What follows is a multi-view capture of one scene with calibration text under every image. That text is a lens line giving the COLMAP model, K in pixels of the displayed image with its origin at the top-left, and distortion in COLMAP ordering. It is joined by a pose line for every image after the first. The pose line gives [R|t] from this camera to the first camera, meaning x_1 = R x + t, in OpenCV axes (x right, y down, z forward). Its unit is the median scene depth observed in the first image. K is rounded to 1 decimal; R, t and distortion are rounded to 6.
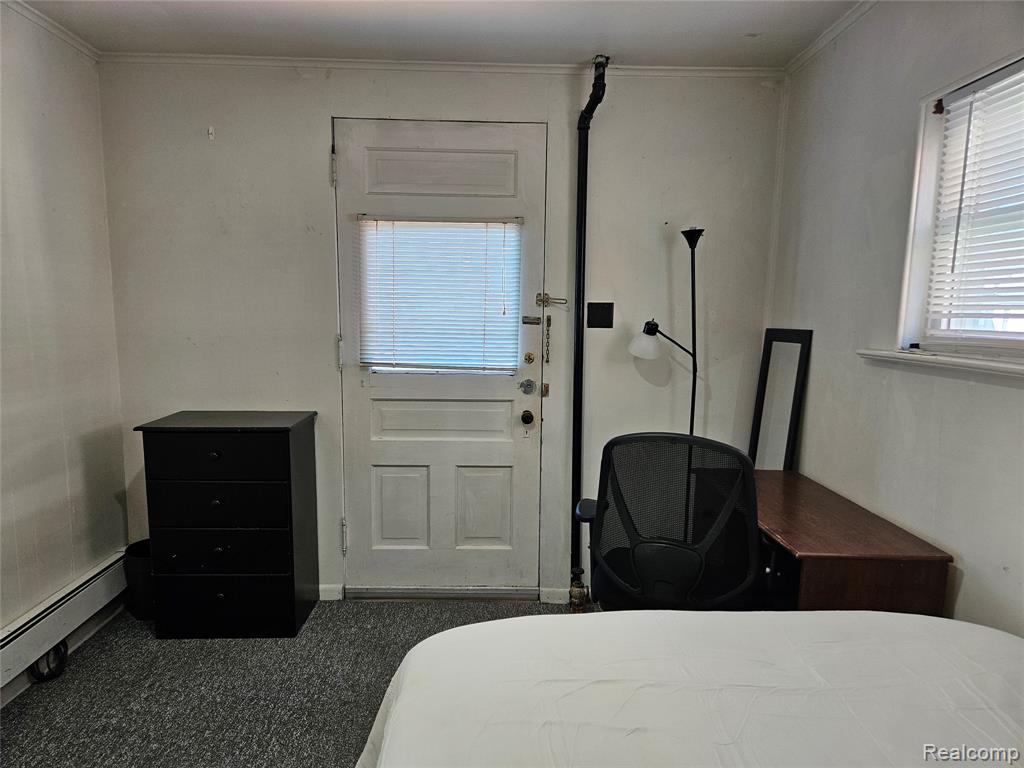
lens RADIAL K [[686.6, 0, 509.4], [0, 686.6, 393.1], [0, 0, 1]] dist [0.077242, -0.054738]
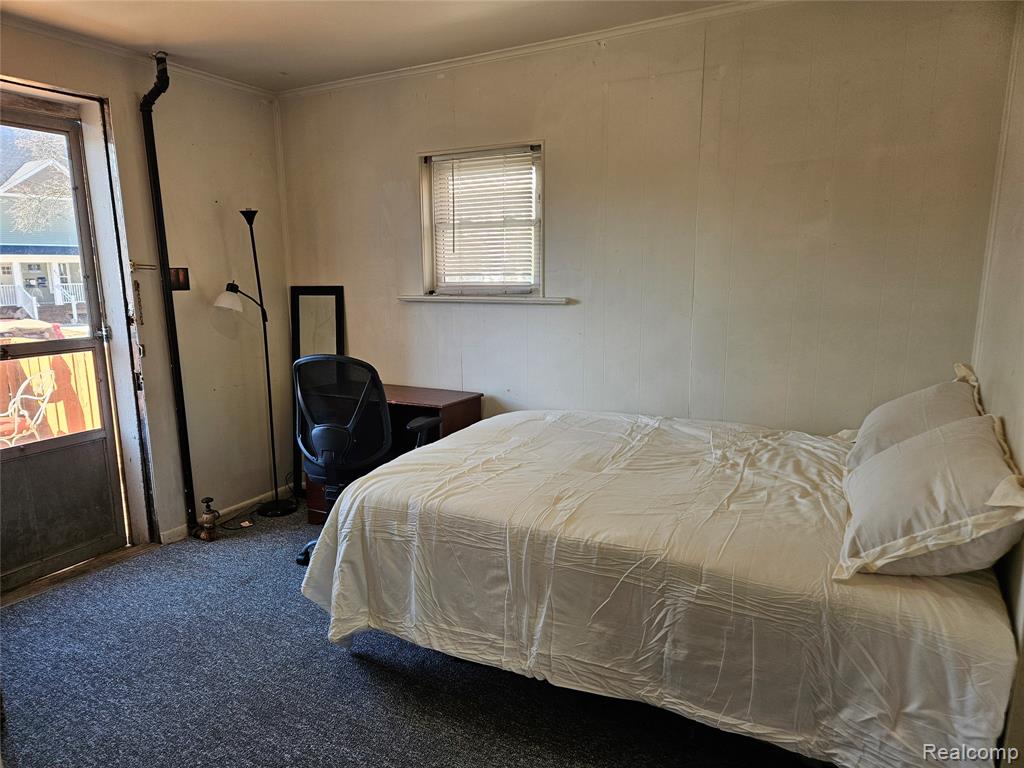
lens RADIAL K [[686.6, 0, 510.5], [0, 686.6, 381.6], [0, 0, 1]] dist [0.077242, -0.054738]
pose [[0.495964, -0.159621, 0.853546, -0.652708], [0.122452, 0.985993, 0.113237, -0.010817], [-0.859666, 0.048357, 0.508563, -0.053628]]
